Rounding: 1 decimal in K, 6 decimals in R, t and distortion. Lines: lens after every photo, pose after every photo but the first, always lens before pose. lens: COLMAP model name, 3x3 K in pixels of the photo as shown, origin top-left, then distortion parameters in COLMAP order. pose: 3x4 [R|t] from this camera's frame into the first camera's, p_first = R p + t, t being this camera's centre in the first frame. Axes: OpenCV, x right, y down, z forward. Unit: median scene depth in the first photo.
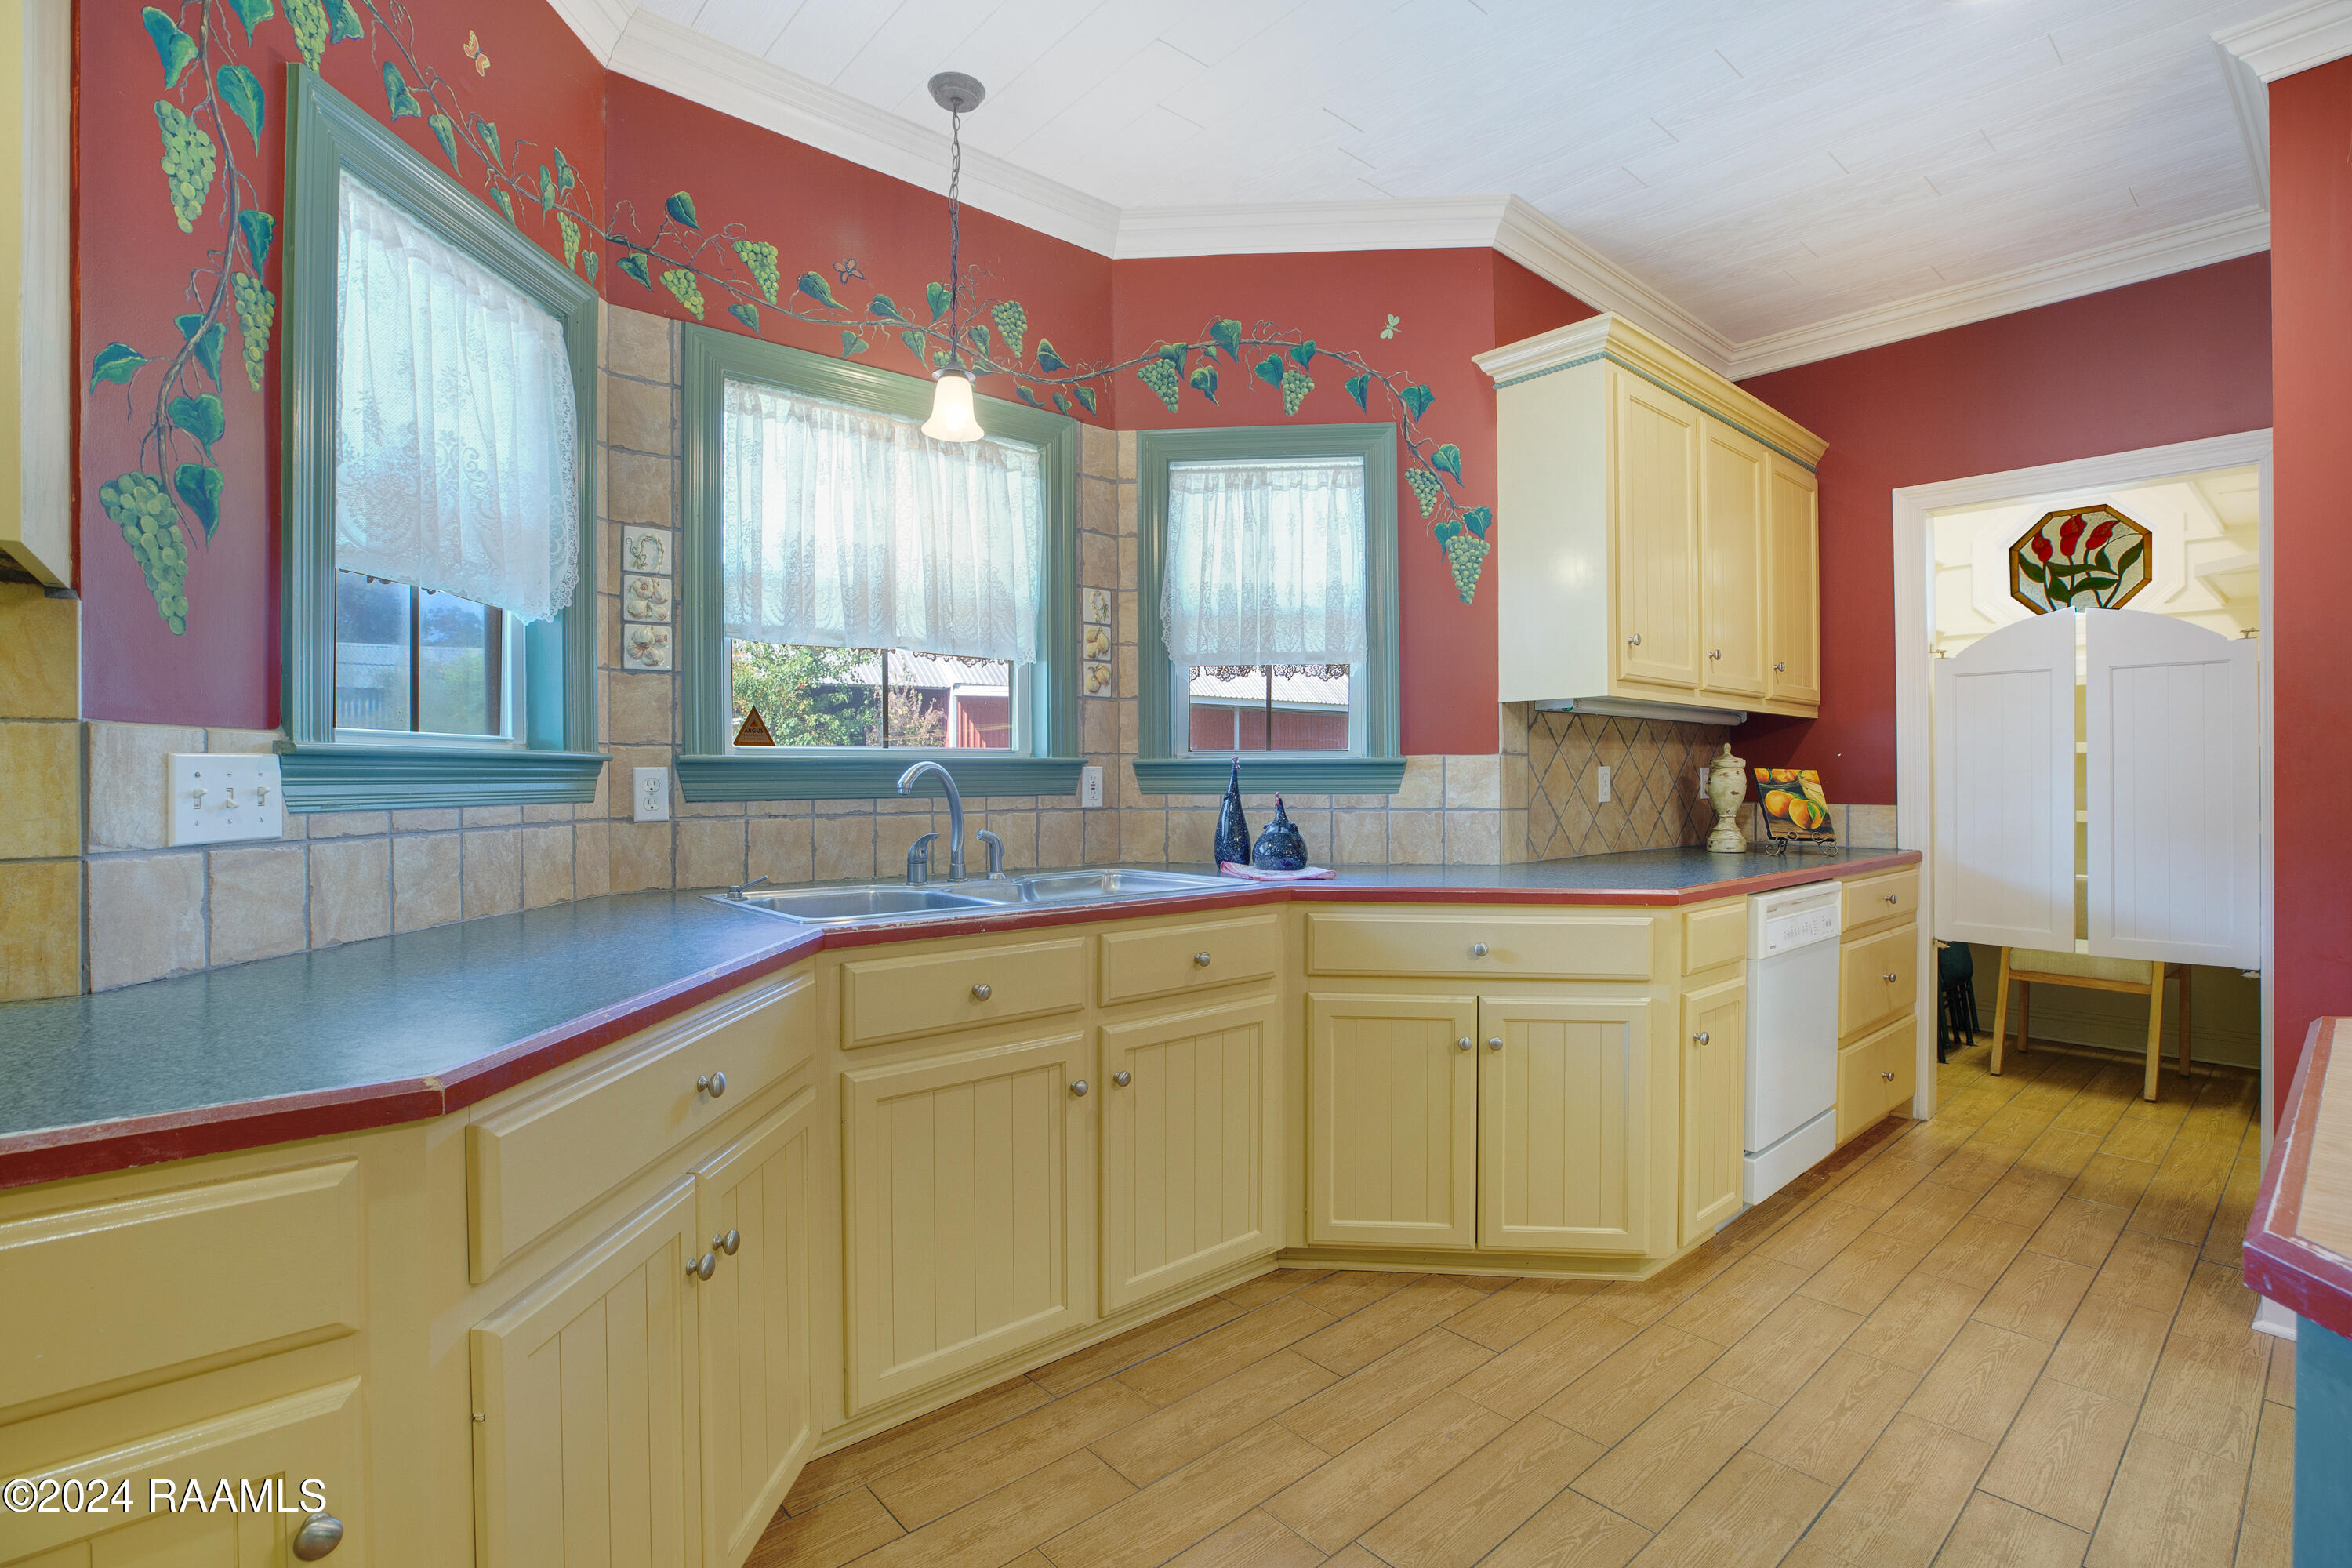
lens RADIAL K [[1135.0, 0, 1228.1], [0, 1135.0, 782.7], [0, 0, 1]] dist [-0.027891, -0.000160]
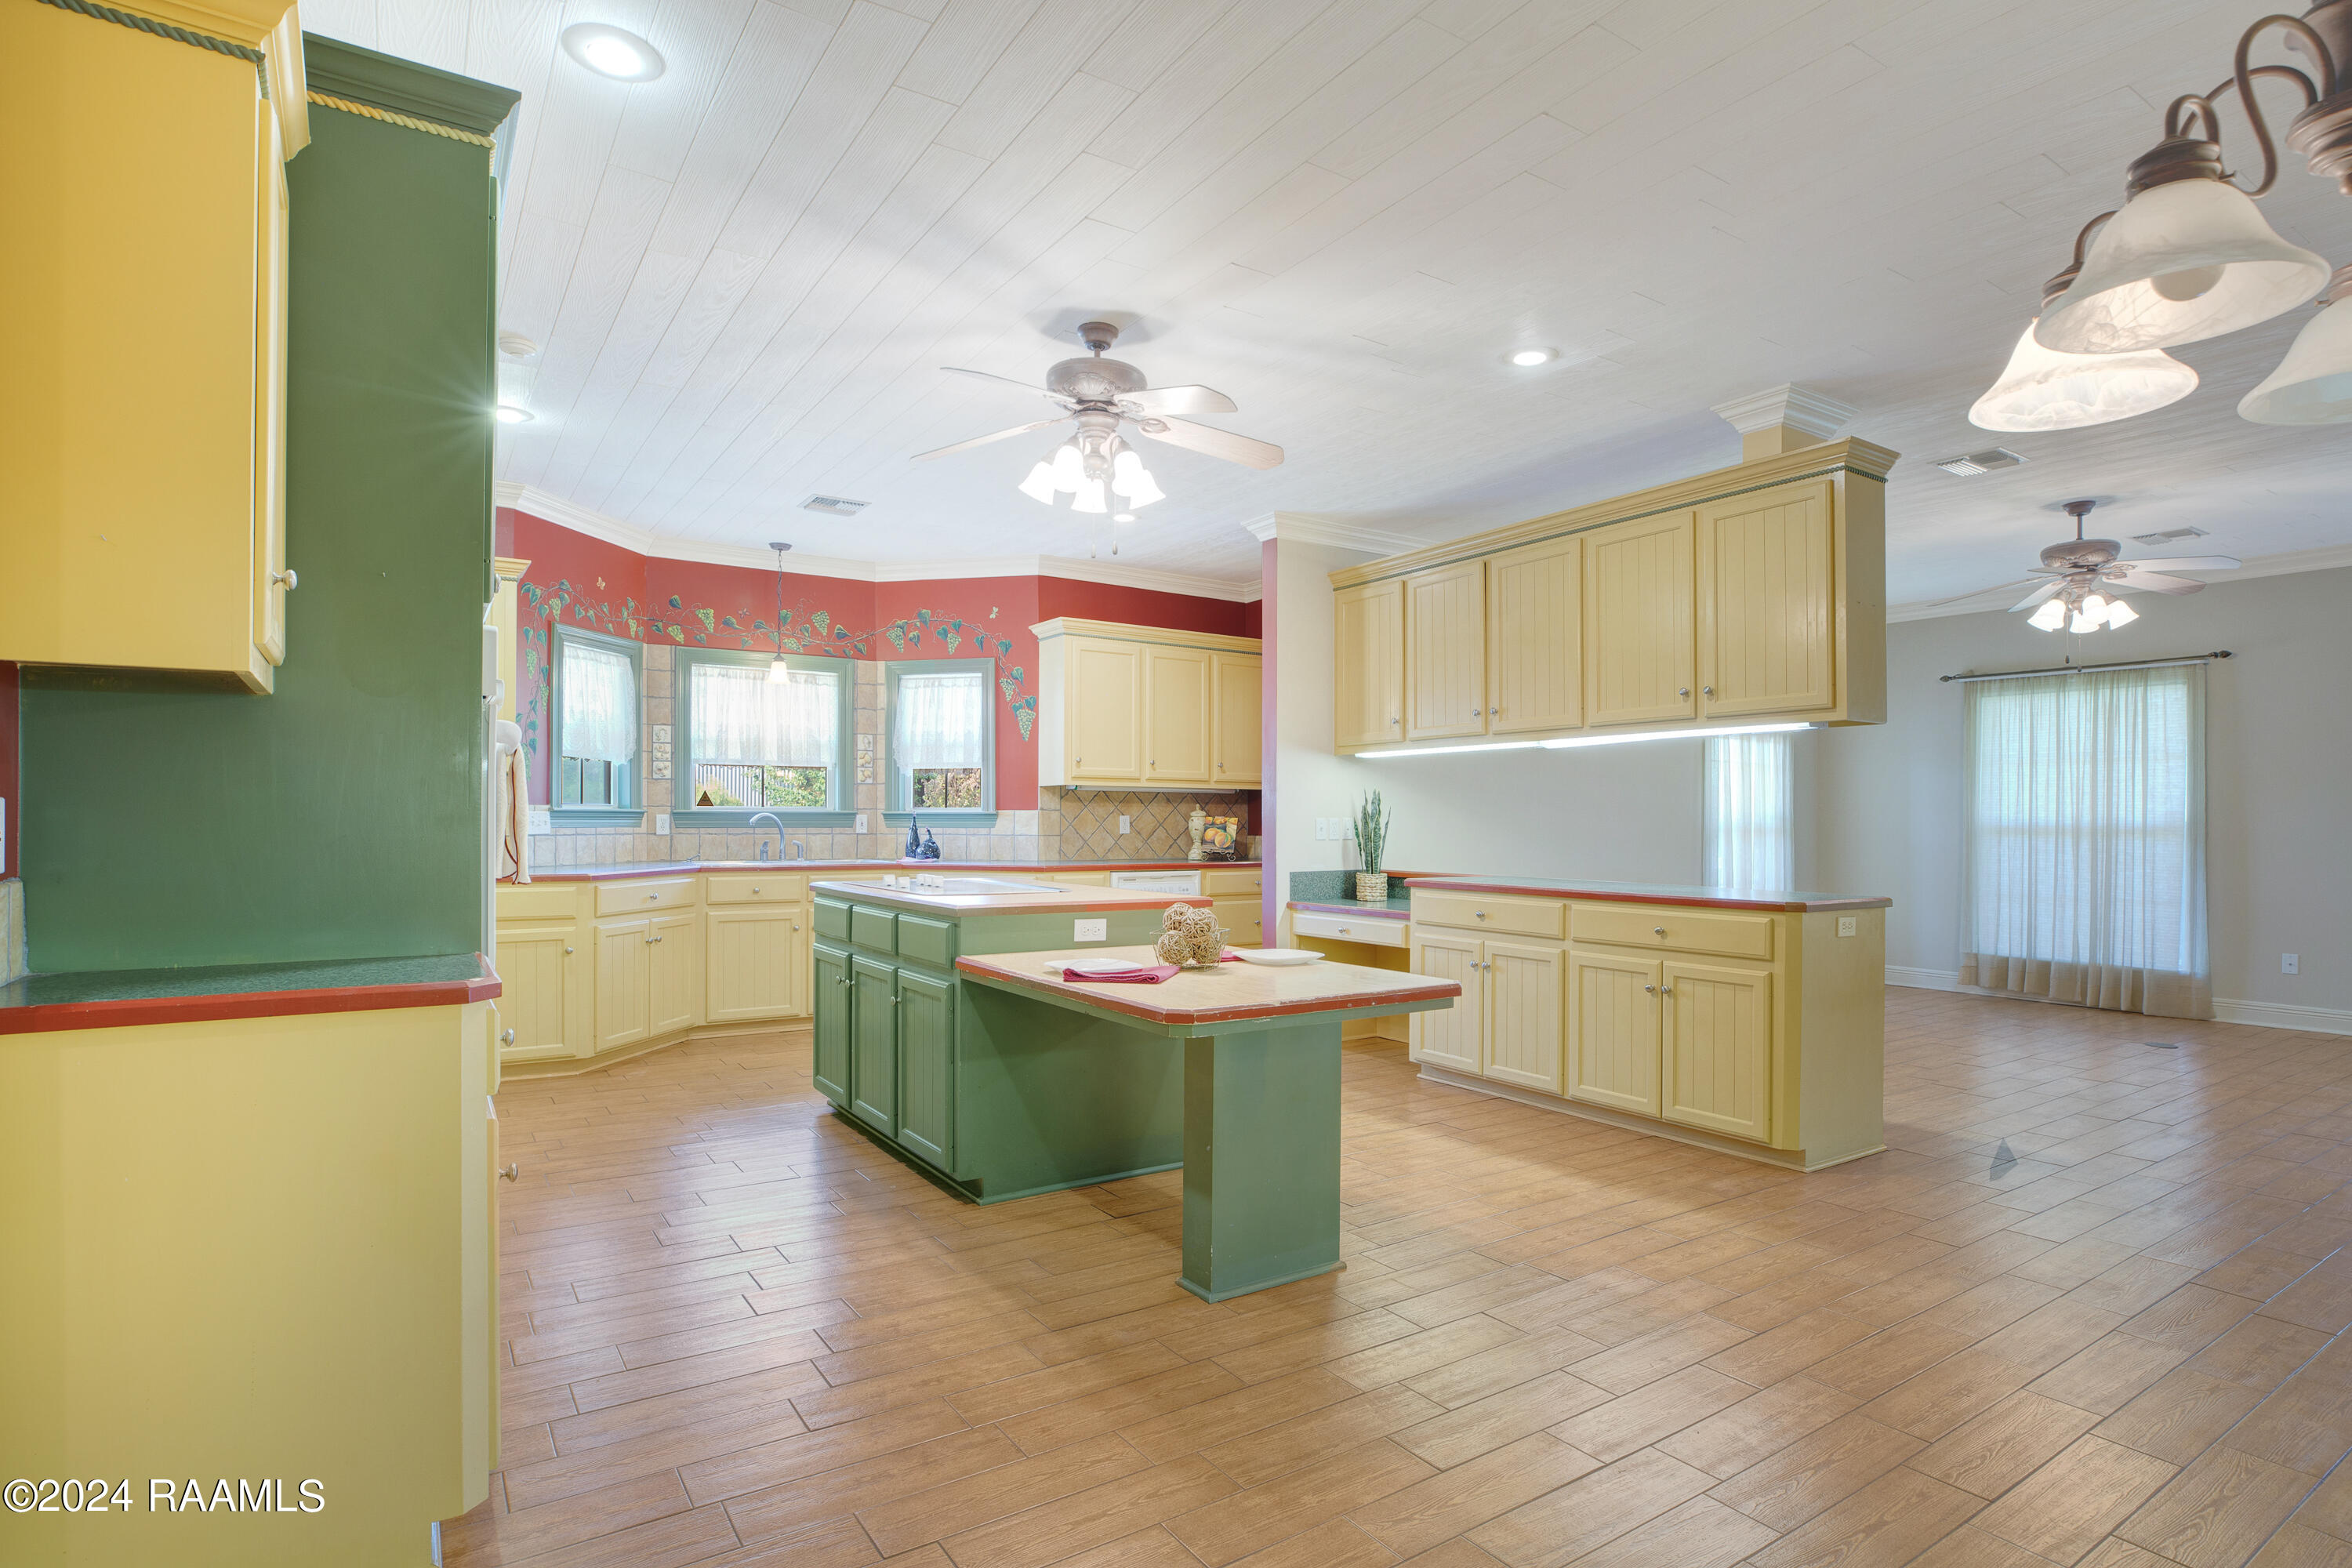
lens RADIAL K [[1211.5, 0, 1216.3], [0, 1211.5, 817.1], [0, 0, 1]] dist [-0.037576, 0.011349]
pose [[0.992413, 0.005102, -0.122846, 1.039503], [-0.006260, 0.999939, -0.009045, 0.008912], [0.122793, 0.009745, 0.992384, -1.519234]]
